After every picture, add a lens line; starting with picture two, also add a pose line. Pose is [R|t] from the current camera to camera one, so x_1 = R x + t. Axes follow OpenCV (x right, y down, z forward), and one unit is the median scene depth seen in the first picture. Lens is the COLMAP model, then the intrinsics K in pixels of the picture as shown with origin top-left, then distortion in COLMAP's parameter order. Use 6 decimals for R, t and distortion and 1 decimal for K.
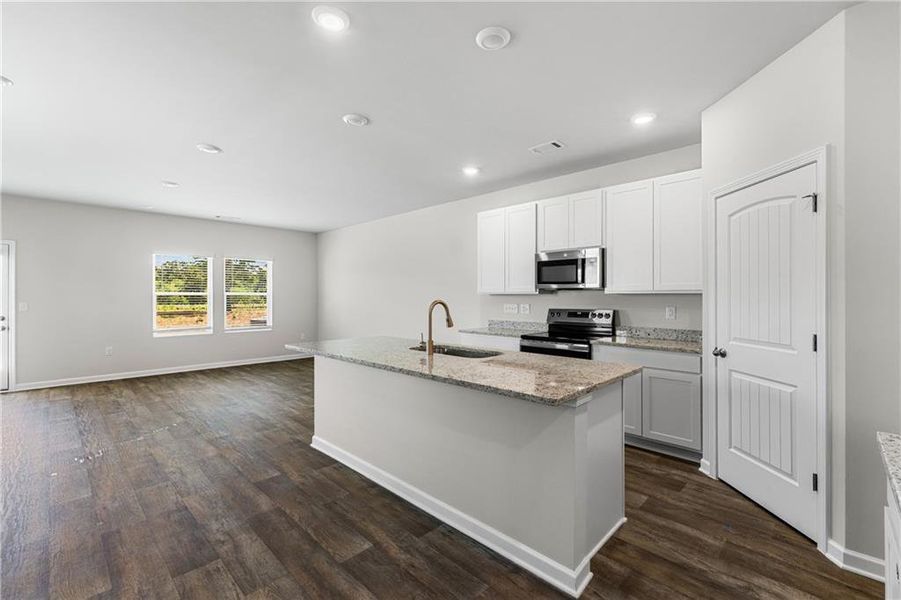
lens RADIAL K [[387.6, 0, 483.1], [0, 387.6, 294.9], [0, 0, 1]] dist [0.002037, -0.000337]
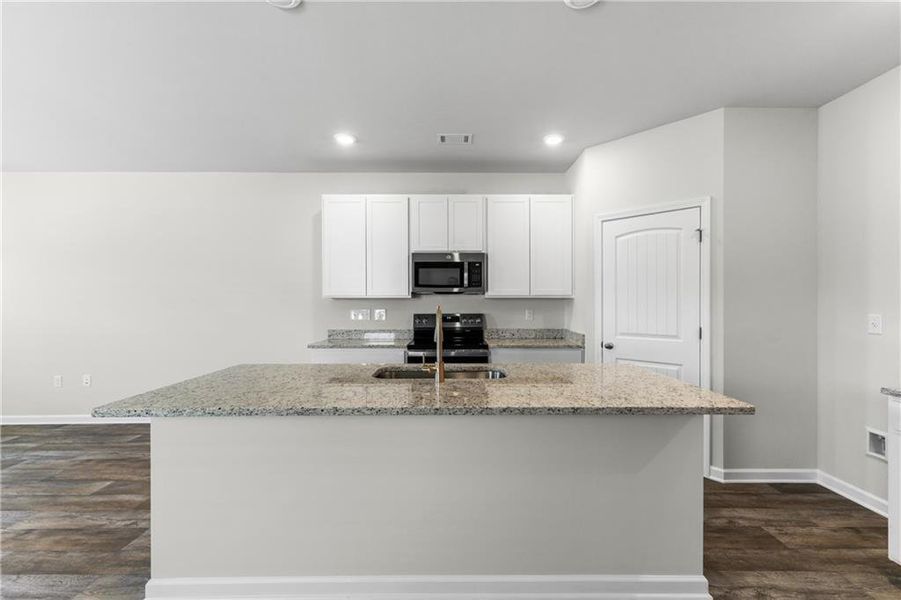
lens RADIAL K [[363.6, 0, 450.5], [0, 363.6, 300.0], [0, 0, 1]] dist [-0.002227, -0.000231]
pose [[0.737917, 0.002695, 0.674886, -0.424473], [-0.003115, 0.999995, -0.000587, 0.003516], [-0.674884, -0.001669, 0.737922, 0.367166]]
